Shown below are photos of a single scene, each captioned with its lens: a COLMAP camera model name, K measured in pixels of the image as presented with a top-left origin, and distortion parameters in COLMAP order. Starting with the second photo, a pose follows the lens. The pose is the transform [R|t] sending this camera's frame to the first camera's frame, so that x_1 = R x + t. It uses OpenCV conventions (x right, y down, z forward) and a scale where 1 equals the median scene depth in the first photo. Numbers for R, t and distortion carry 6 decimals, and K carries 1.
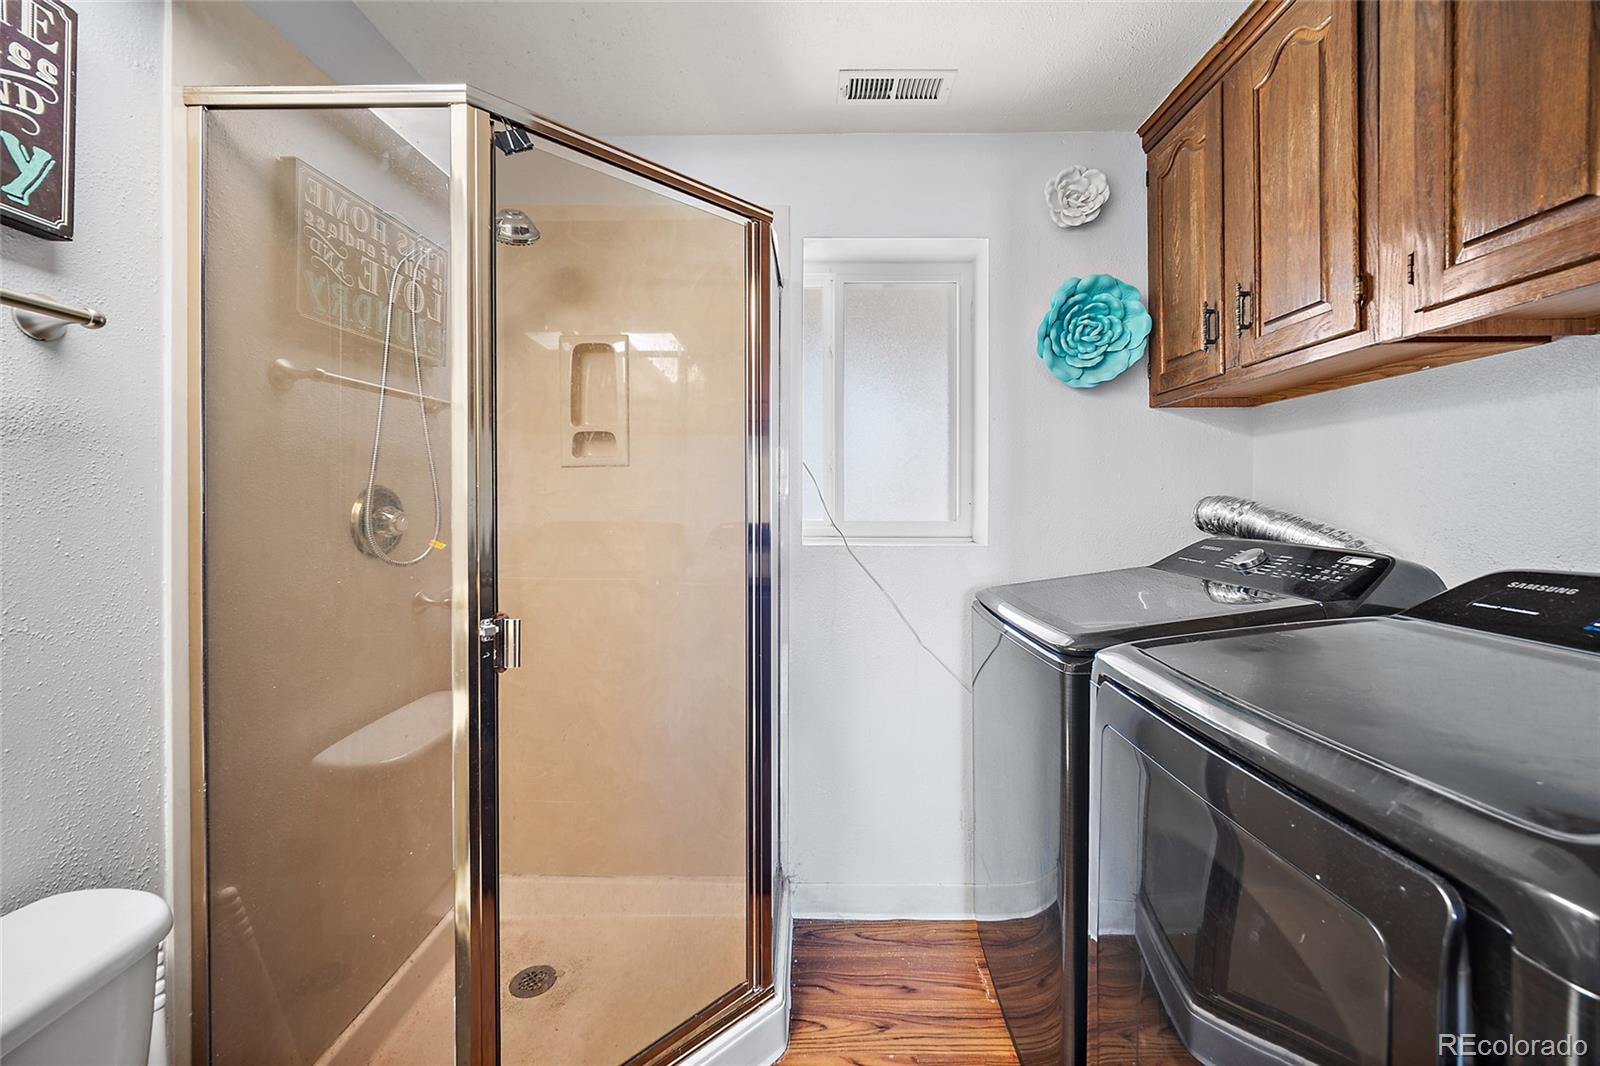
lens RADIAL K [[640.8, 0, 802.8], [0, 640.8, 497.5], [0, 0, 1]] dist [-0.003305, 0.000965]
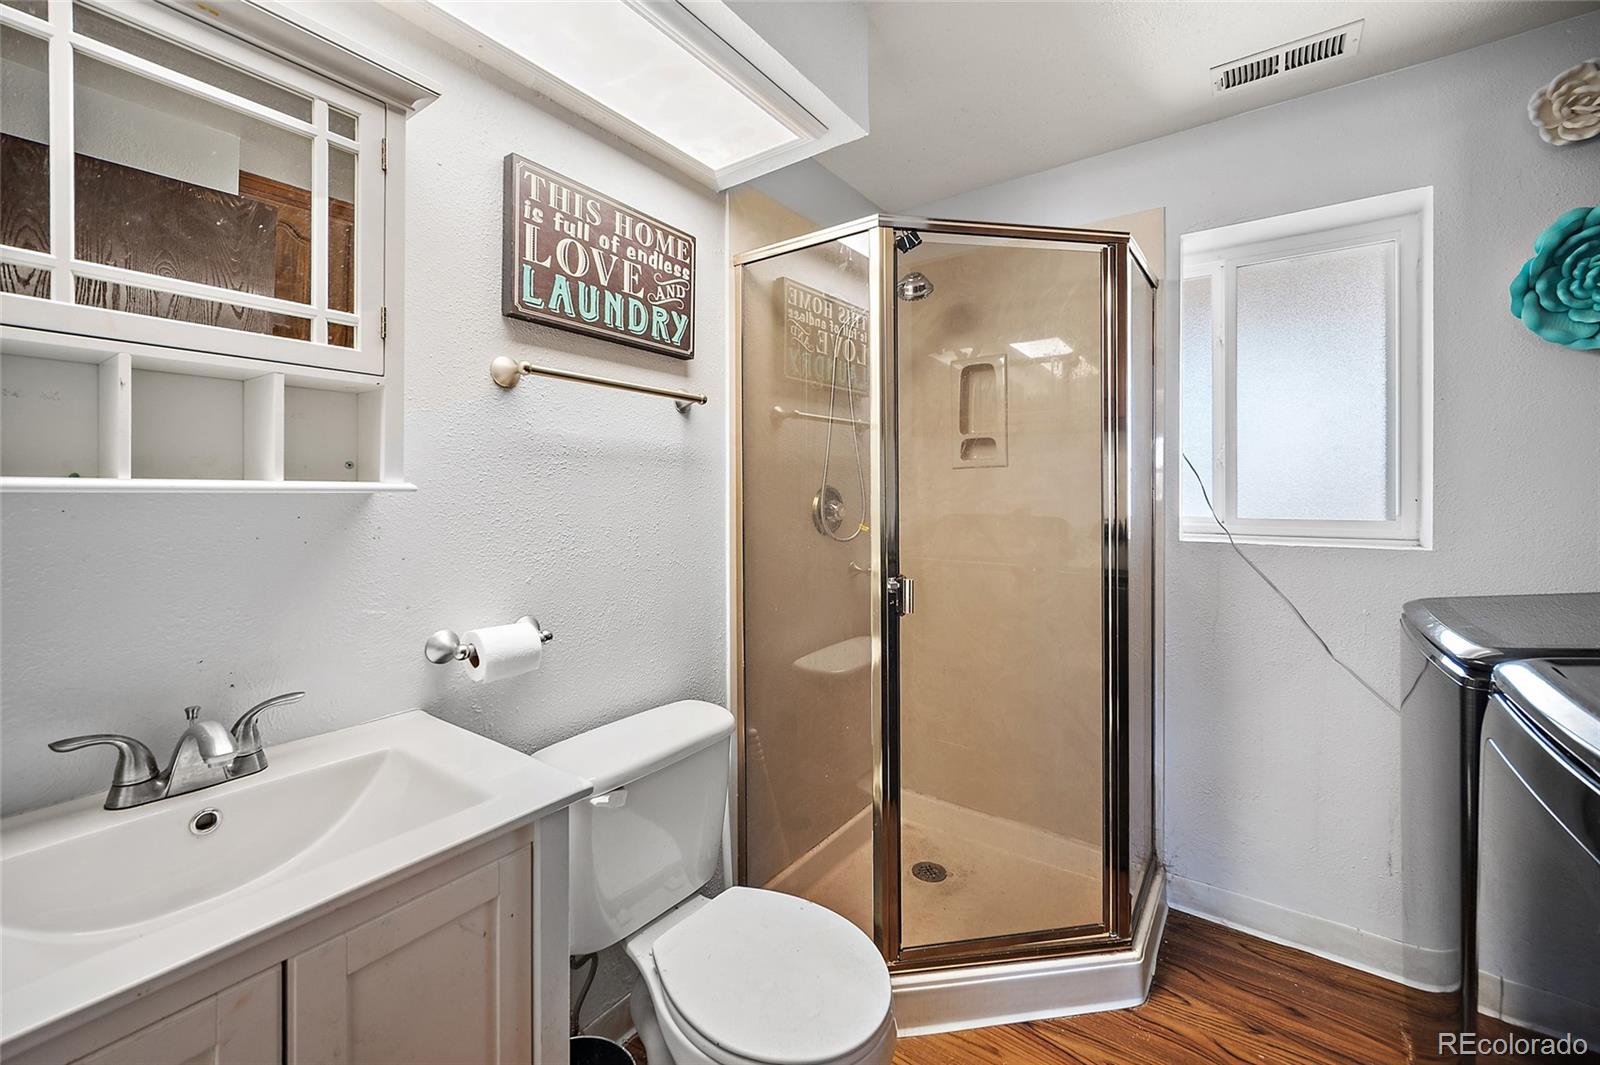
lens RADIAL K [[640.8, 0, 802.8], [0, 640.8, 497.0], [0, 0, 1]] dist [-0.003305, 0.000965]
pose [[0.814411, 0.001571, -0.580287, 0.129796], [0.001865, 0.999984, 0.005324, -0.000753], [0.580286, -0.005418, 0.814395, -0.210580]]
